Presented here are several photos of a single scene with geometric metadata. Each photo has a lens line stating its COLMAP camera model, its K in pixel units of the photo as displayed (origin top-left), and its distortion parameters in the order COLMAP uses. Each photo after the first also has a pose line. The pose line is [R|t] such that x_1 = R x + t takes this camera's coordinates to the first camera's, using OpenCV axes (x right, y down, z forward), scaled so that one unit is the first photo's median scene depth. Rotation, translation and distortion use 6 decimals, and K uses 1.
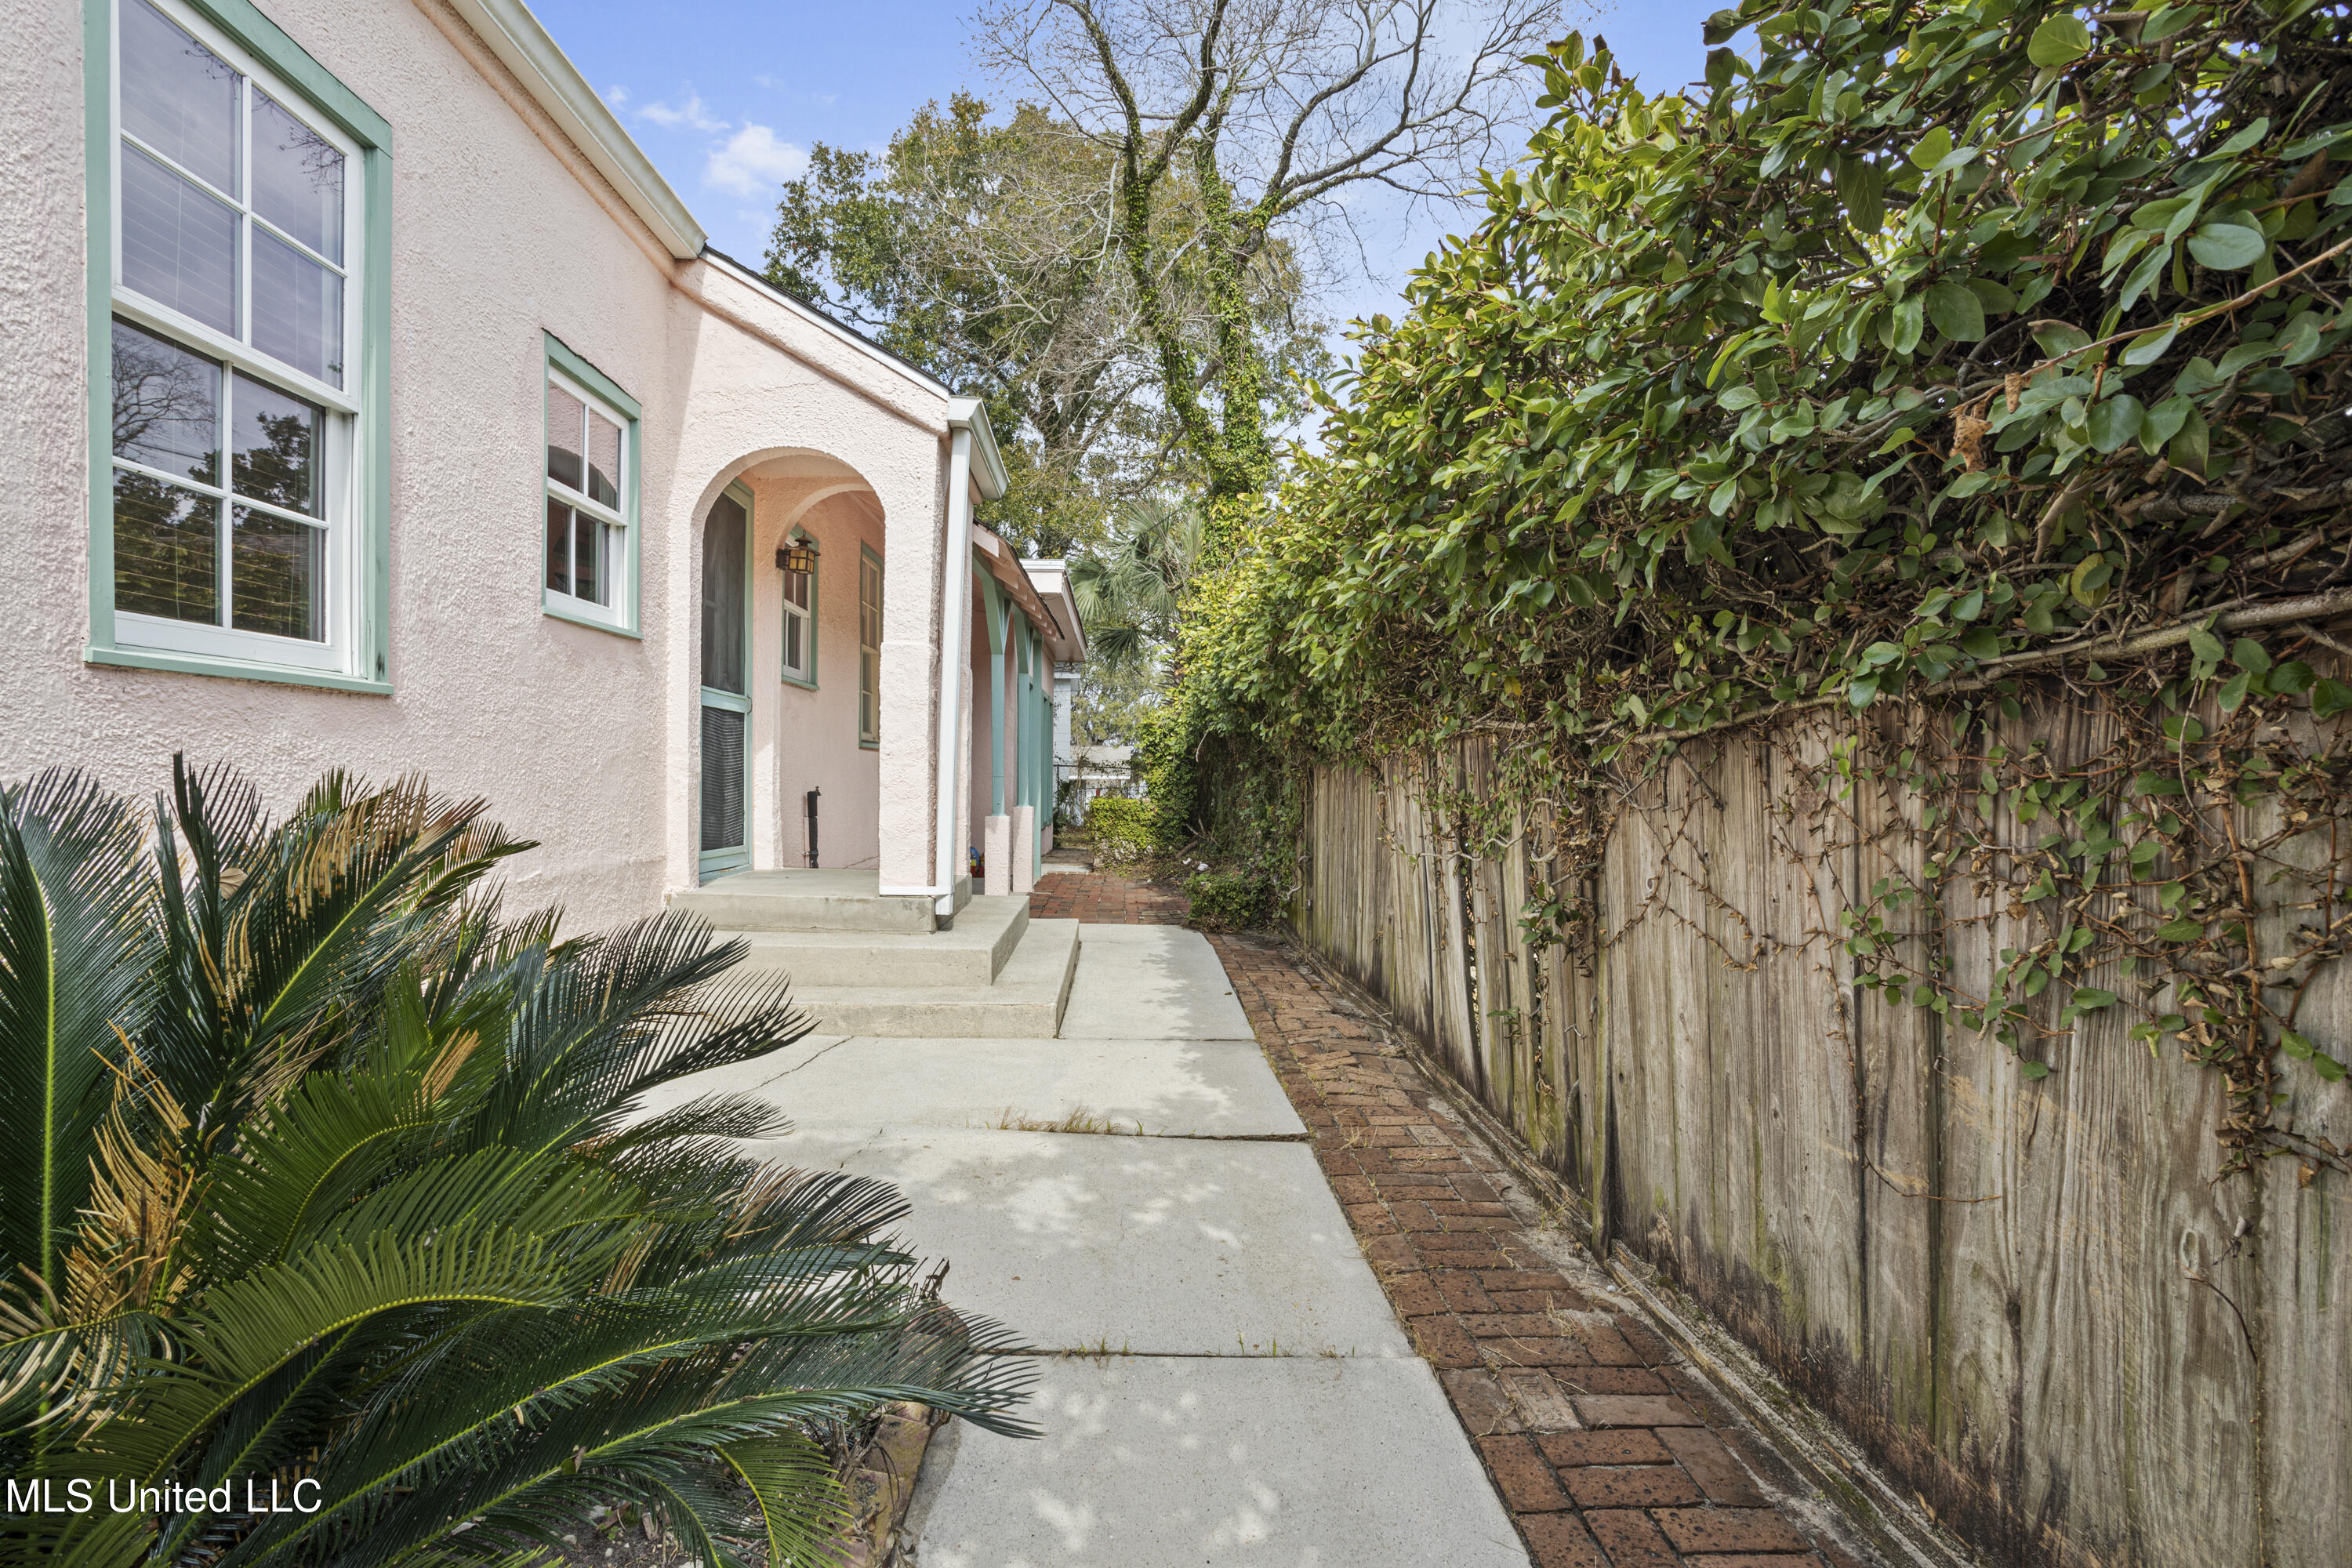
lens RADIAL K [[1148.6, 0, 1174.7], [0, 1148.6, 783.9], [0, 0, 1]] dist [-0.000999, 0.001537]
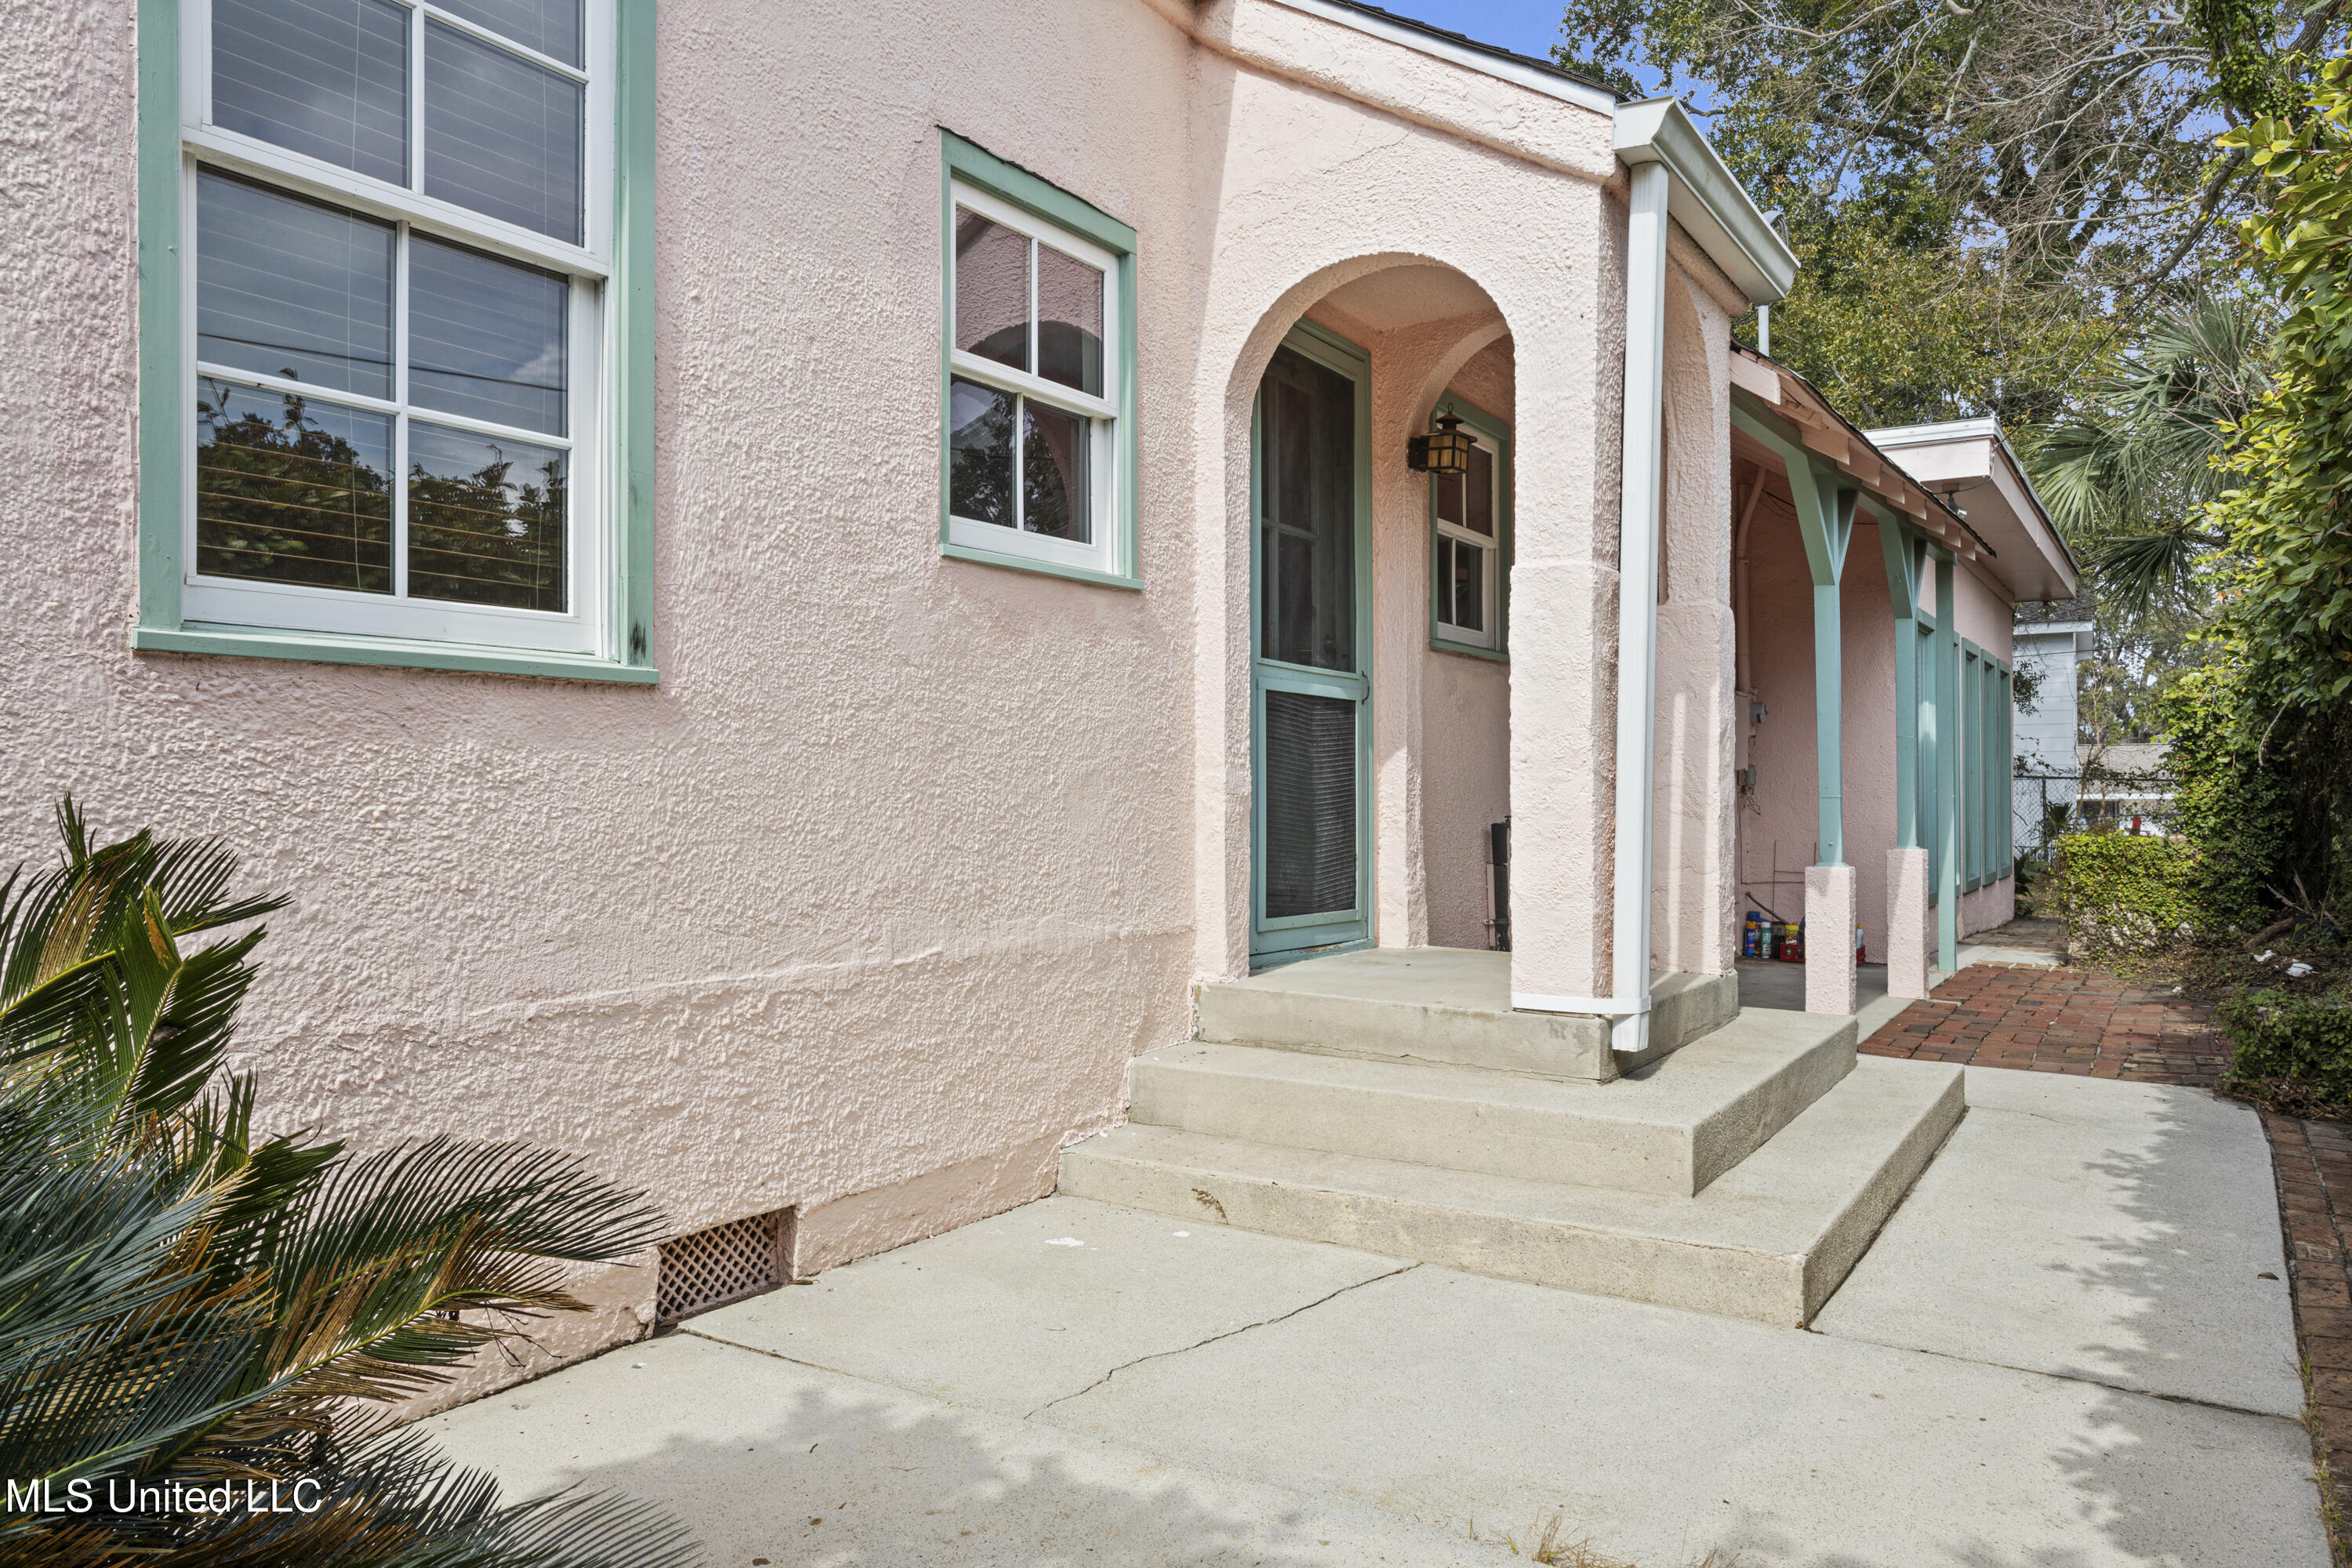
lens RADIAL K [[1624.3, 0, 1168.7], [0, 1624.3, 777.7], [0, 0, 1]] dist [-0.009161, 0.012435]
pose [[0.816383, -0.011166, -0.577403, 0.072940], [0.000779, 0.999833, -0.018234, -0.003165], [0.577511, 0.014436, 0.816255, 0.248960]]
